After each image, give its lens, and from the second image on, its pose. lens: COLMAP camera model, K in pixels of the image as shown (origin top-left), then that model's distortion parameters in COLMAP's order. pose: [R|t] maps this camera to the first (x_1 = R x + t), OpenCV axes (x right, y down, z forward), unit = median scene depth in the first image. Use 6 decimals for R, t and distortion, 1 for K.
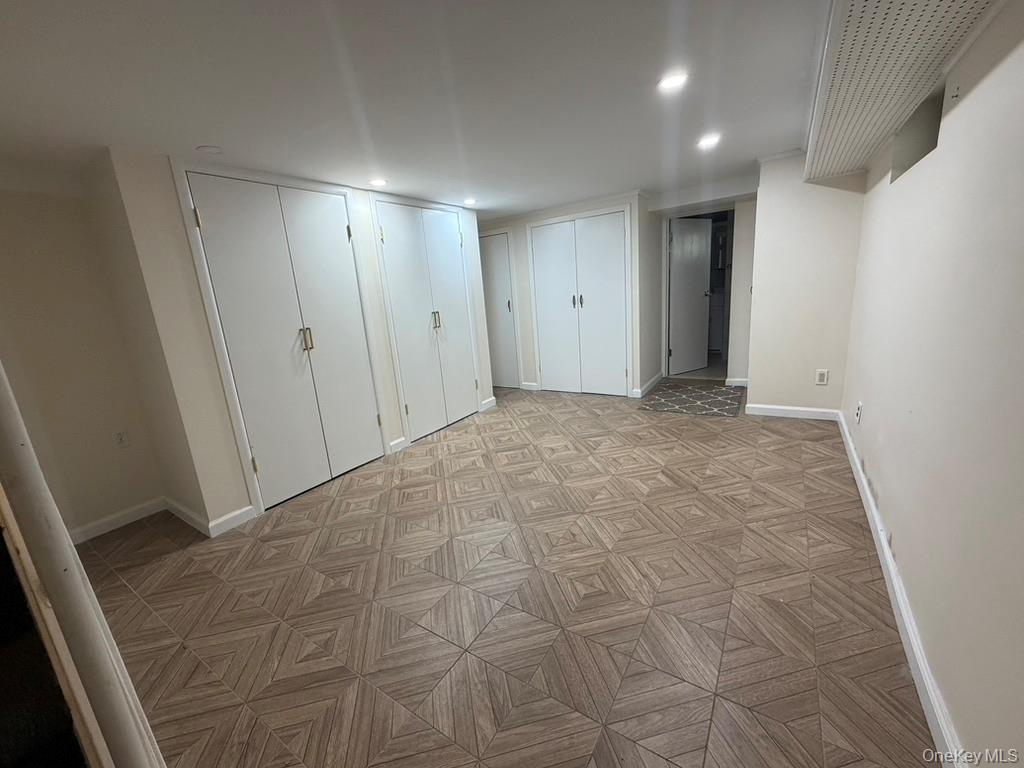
lens RADIAL K [[409.8, 0, 506.6], [0, 409.8, 384.2], [0, 0, 1]] dist [0.000277, 0.000392]
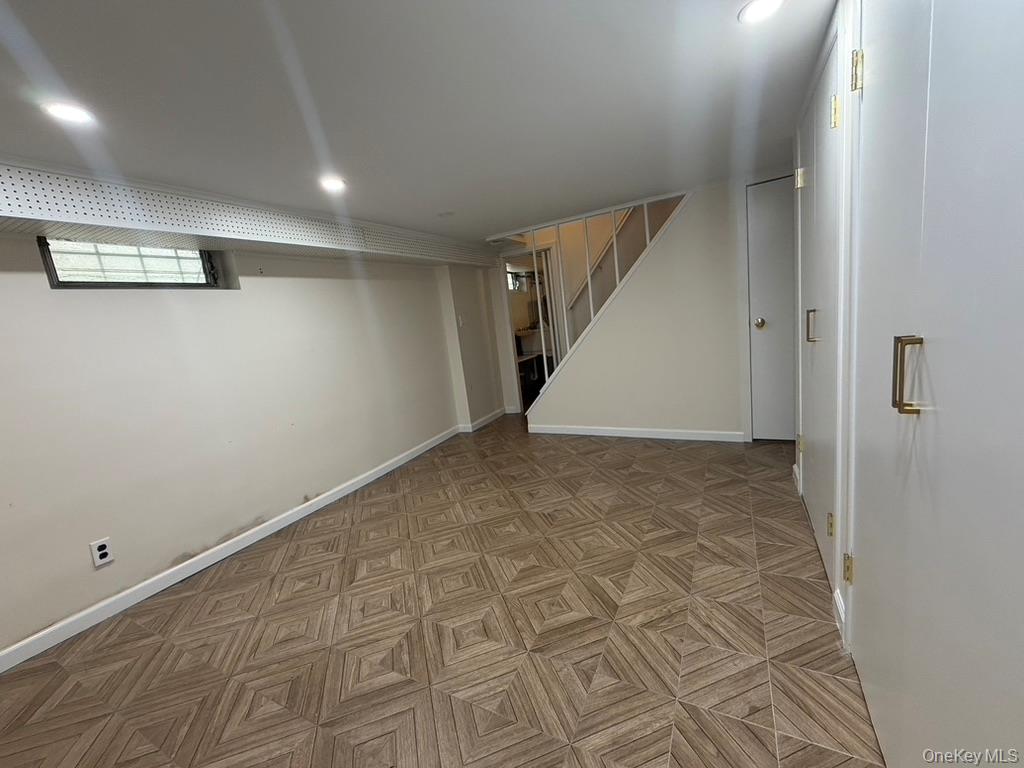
lens RADIAL K [[409.8, 0, 506.6], [0, 409.8, 384.2], [0, 0, 1]] dist [0.000277, 0.000392]
pose [[-0.974914, 0.213299, -0.063602, 0.060636], [0.173798, 0.908024, 0.381164, -0.362129], [0.139054, 0.360548, -0.922317, 1.569316]]
